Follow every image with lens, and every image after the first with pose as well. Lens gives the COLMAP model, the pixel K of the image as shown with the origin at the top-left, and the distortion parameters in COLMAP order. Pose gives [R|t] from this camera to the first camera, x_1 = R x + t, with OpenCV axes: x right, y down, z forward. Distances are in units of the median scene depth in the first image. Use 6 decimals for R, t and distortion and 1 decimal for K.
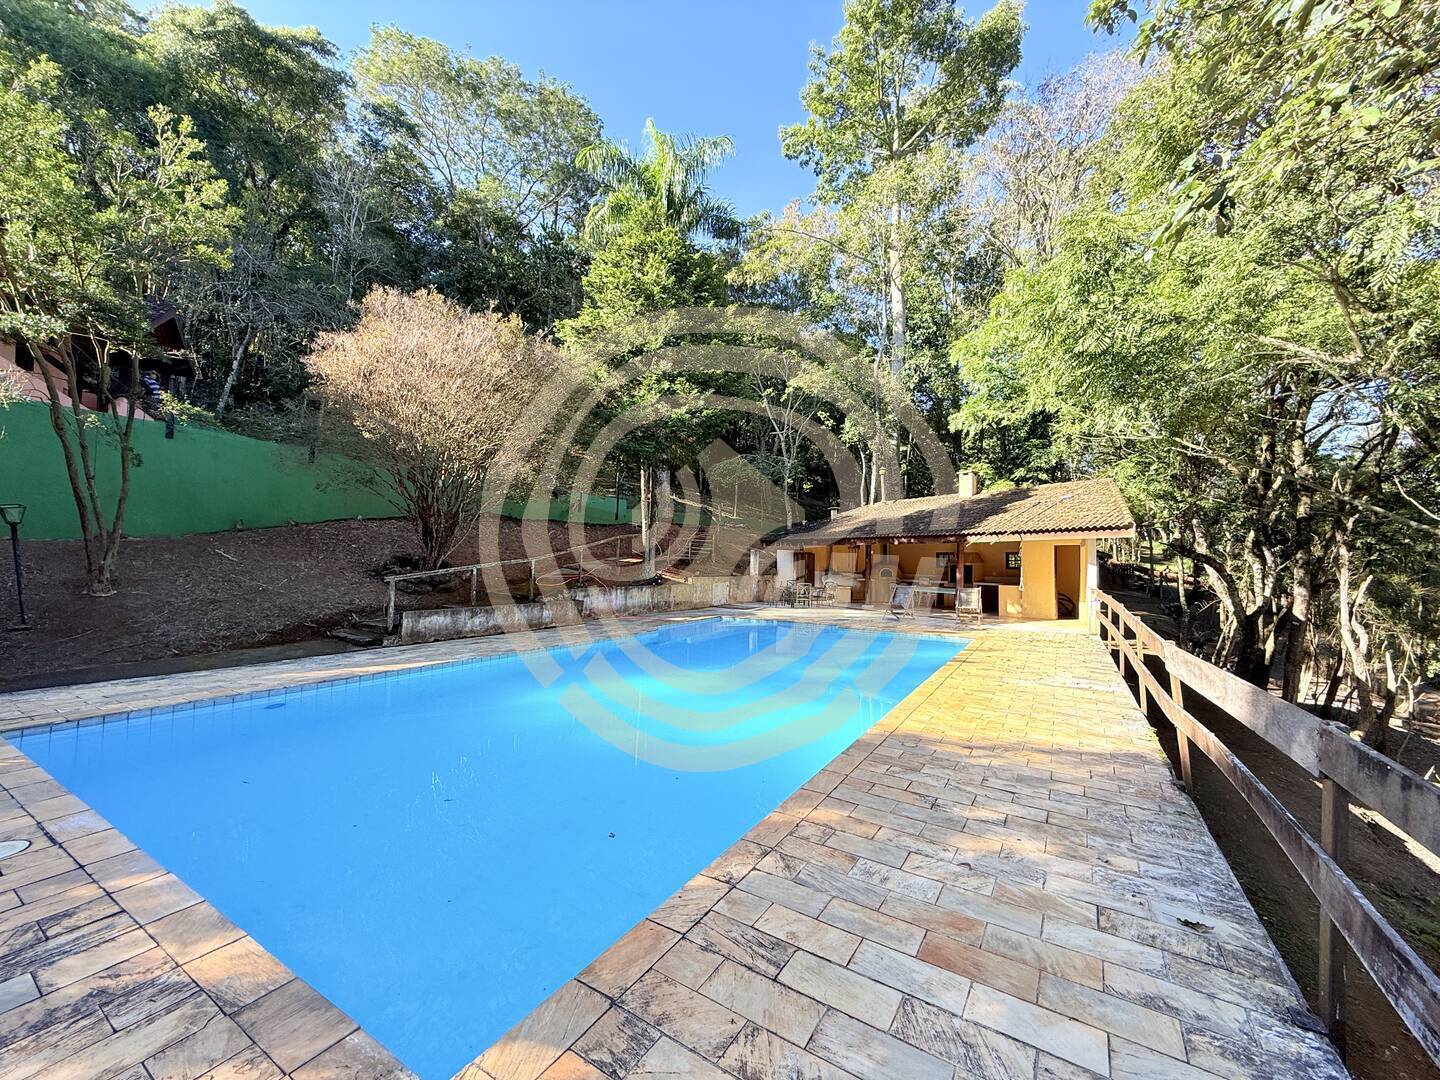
lens RADIAL K [[573.5, 0, 717.6], [0, 573.5, 541.7], [0, 0, 1]] dist [-0.000985, 0.000327]
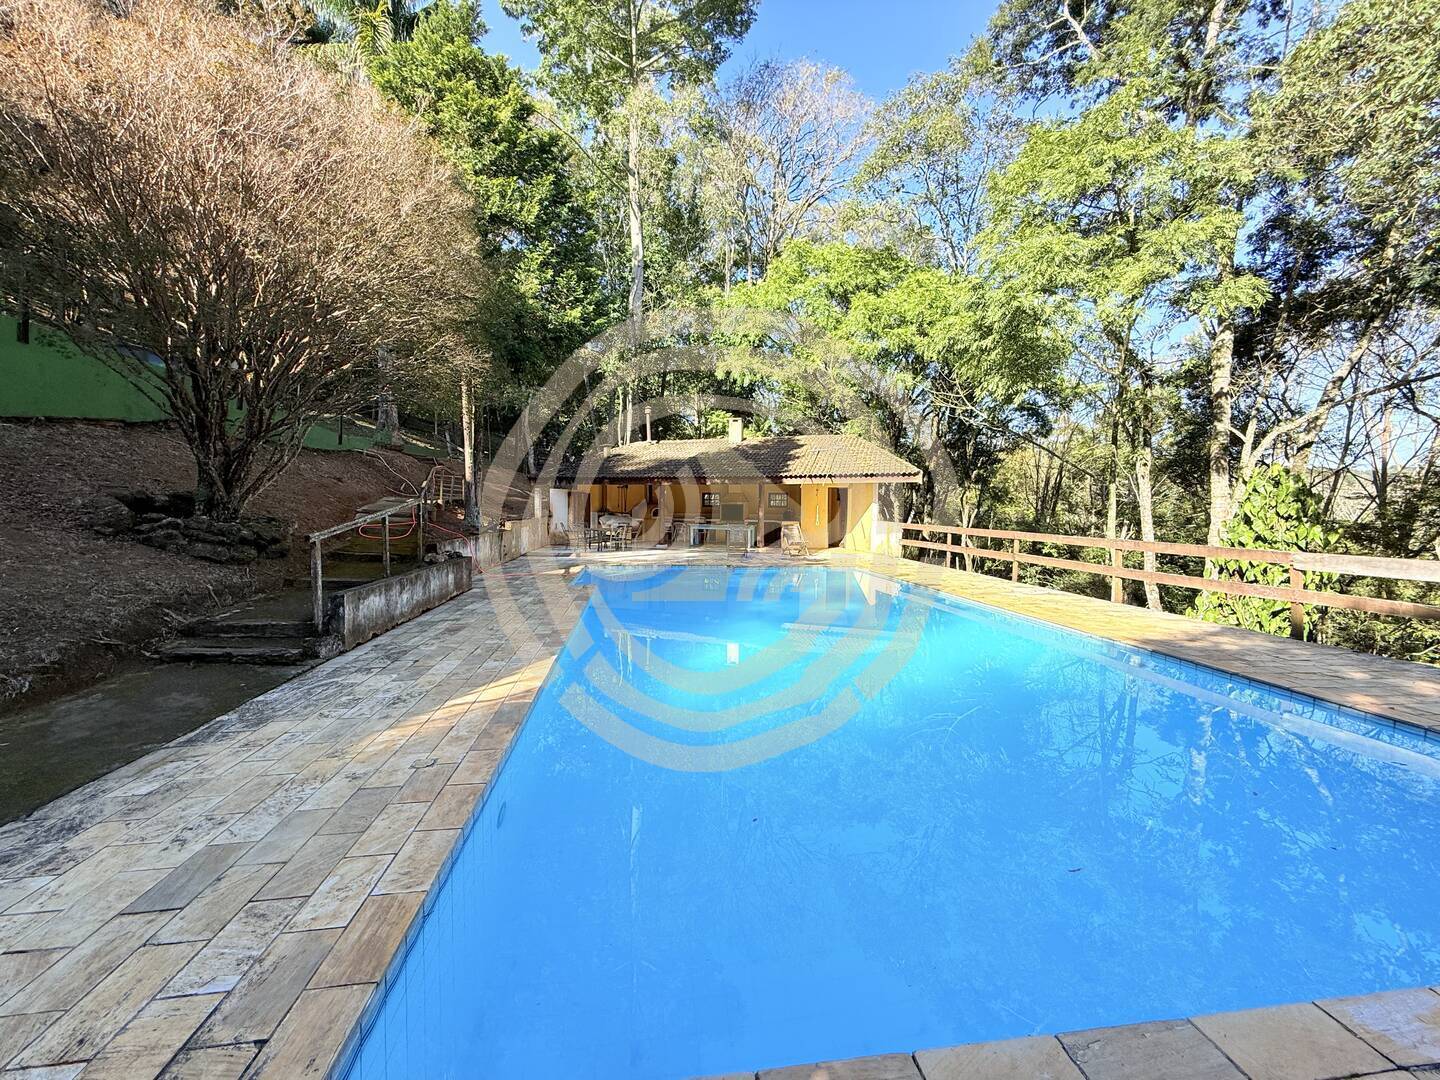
lens RADIAL K [[573.5, 0, 719.5], [0, 573.5, 540.5], [0, 0, 1]] dist [-0.000985, 0.000327]
pose [[0.781681, -0.046490, 0.621944, -0.456430], [-0.018489, 0.995052, 0.097618, 0.004796], [-0.623405, -0.087805, 0.776953, 0.245431]]
